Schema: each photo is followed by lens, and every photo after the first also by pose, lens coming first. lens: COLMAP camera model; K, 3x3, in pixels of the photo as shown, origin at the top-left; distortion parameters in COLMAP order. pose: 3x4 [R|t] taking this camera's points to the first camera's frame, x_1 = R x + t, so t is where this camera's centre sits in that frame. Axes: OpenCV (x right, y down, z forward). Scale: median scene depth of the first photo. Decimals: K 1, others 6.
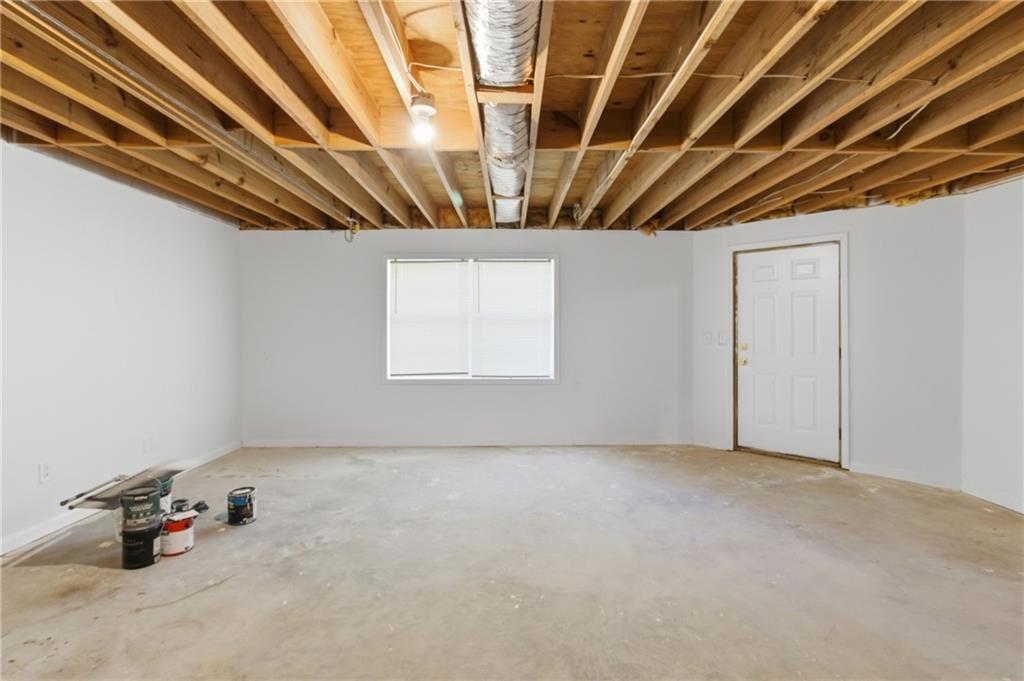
lens RADIAL K [[486.4, 0, 517.5], [0, 486.4, 336.0], [0, 0, 1]] dist [-0.010916, 0.004575]
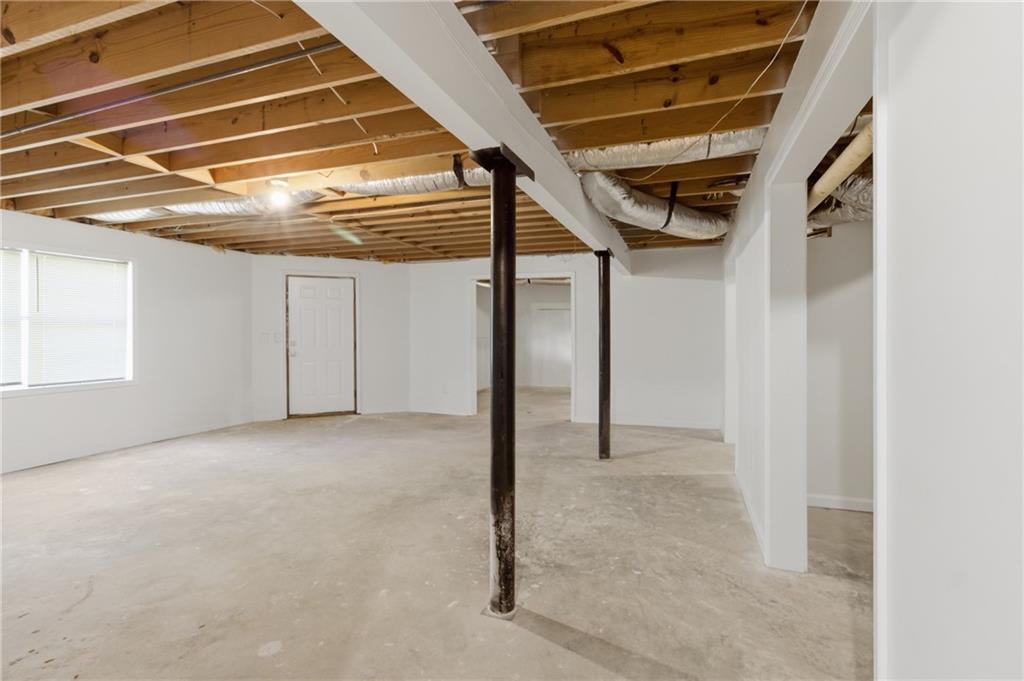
lens RADIAL K [[486.4, 0, 510.7], [0, 486.4, 335.6], [0, 0, 1]] dist [-0.010916, 0.004575]
pose [[0.362823, -0.008499, 0.931819, -0.616728], [0.015126, 0.999880, 0.003230, 0.005238], [-0.931735, 0.012923, 0.362908, -0.096678]]
